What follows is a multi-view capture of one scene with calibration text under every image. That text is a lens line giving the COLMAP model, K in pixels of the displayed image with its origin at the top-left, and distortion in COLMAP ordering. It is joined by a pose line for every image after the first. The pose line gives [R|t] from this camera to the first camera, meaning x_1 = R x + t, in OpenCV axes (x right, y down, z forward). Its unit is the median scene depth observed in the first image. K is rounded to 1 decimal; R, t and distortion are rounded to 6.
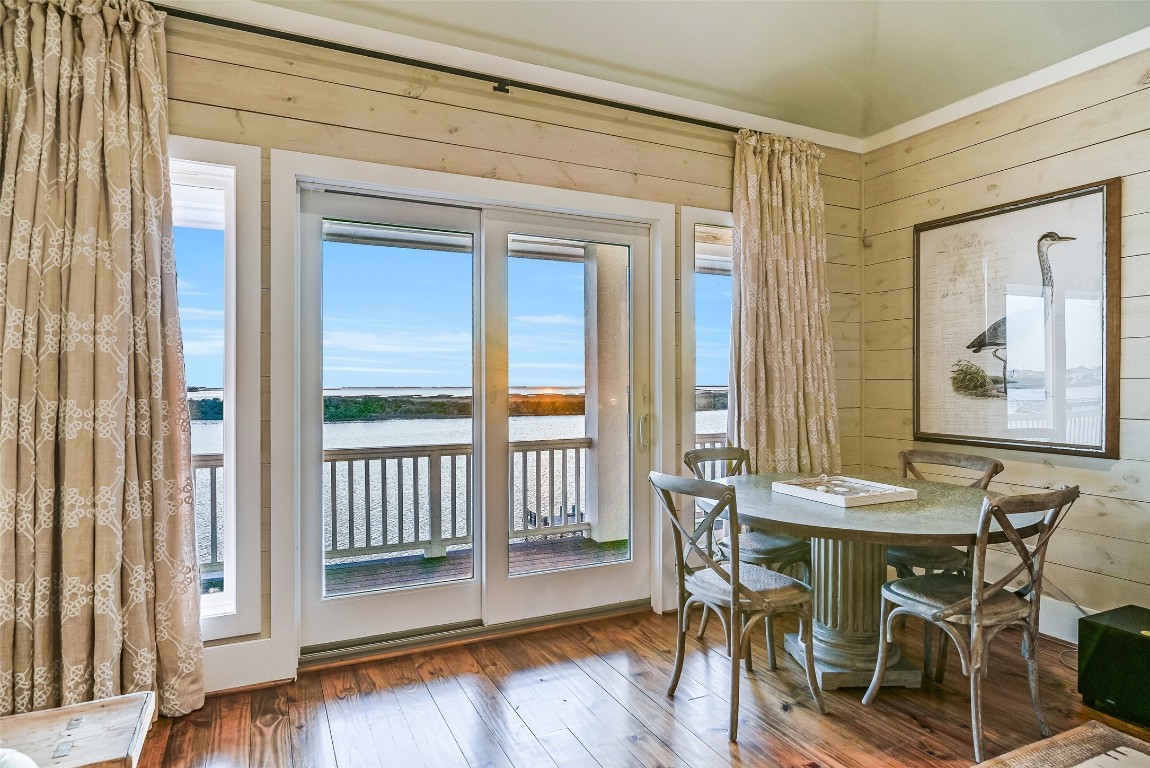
lens RADIAL K [[678.4, 0, 576.2], [0, 678.4, 382.5], [0, 0, 1]] dist [0.001720, -0.002892]
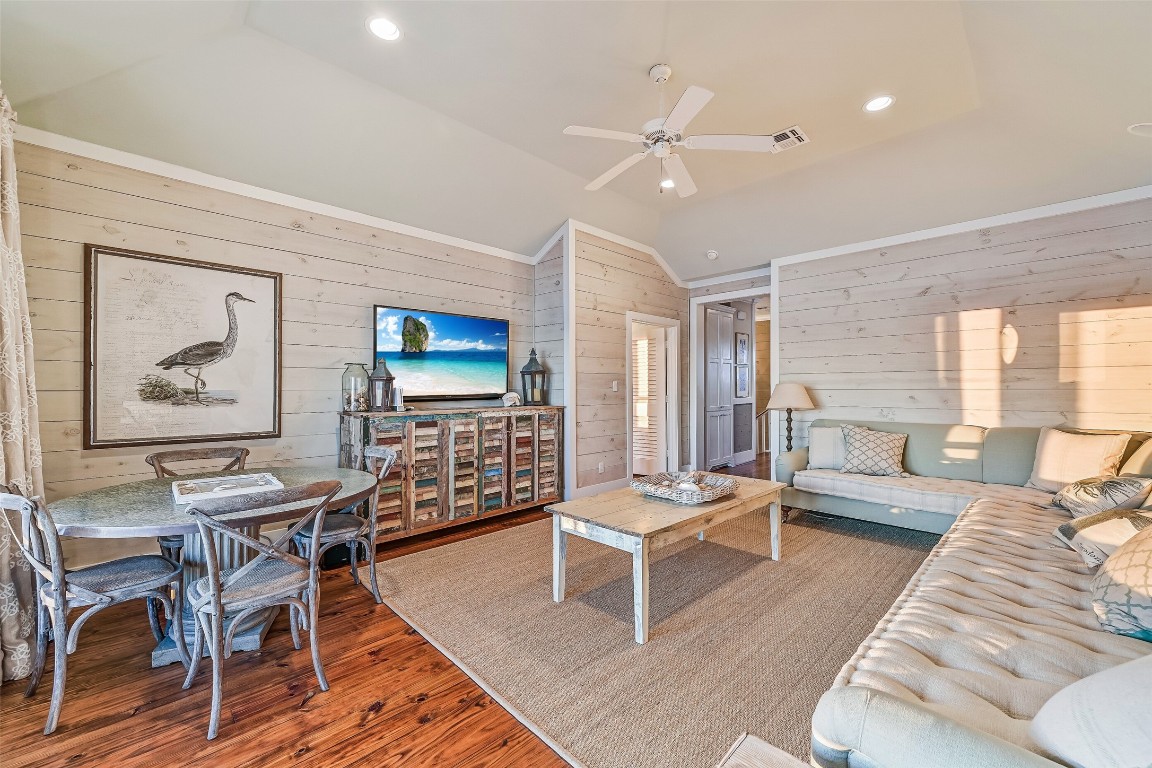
lens RADIAL K [[454.6, 0, 575.4], [0, 454.6, 385.8], [0, 0, 1]] dist [-0.000108, -0.000175]
pose [[-0.314486, 0.002377, 0.949259, -0.449254], [-0.002572, 0.999991, -0.003357, -0.013335], [-0.949259, -0.003497, -0.314477, 0.555761]]
